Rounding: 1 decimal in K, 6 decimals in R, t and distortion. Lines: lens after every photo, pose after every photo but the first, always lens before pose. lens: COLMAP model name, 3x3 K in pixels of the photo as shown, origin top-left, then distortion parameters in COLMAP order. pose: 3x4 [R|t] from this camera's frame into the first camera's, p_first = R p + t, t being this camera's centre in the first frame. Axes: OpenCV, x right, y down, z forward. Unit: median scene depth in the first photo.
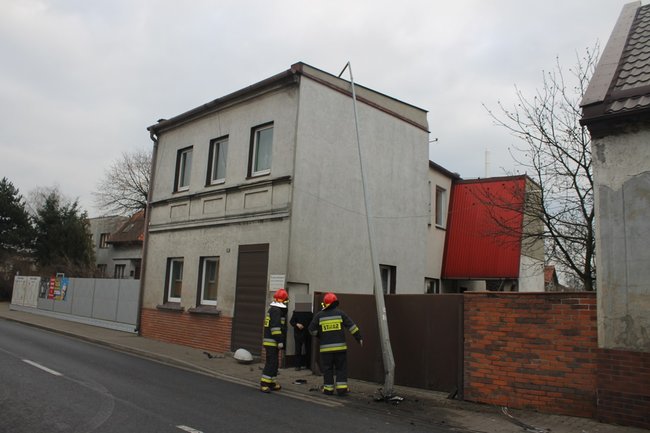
lens RADIAL K [[549.4, 0, 327.2], [0, 549.4, 210.8], [0, 0, 1]] dist [-0.151604, 0.129893]
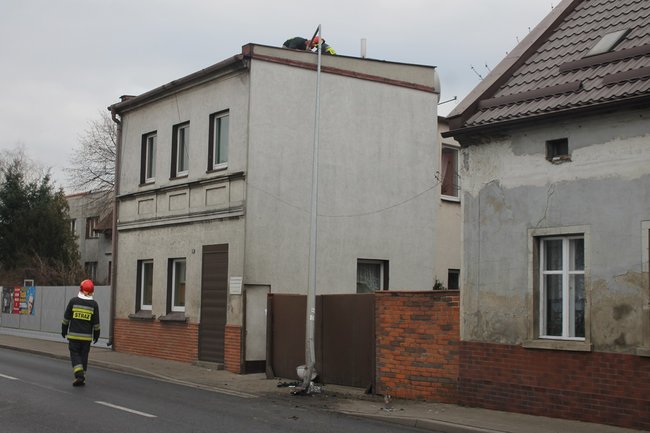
lens RADIAL K [[937.1, 0, 318.6], [0, 937.1, 215.0], [0, 0, 1]] dist [0.008024, 0.000000]
pose [[0.983810, -0.046009, -0.173210, 0.309744], [0.057884, 0.996261, 0.064137, -0.079411], [0.169611, -0.073124, 0.982794, -0.520646]]
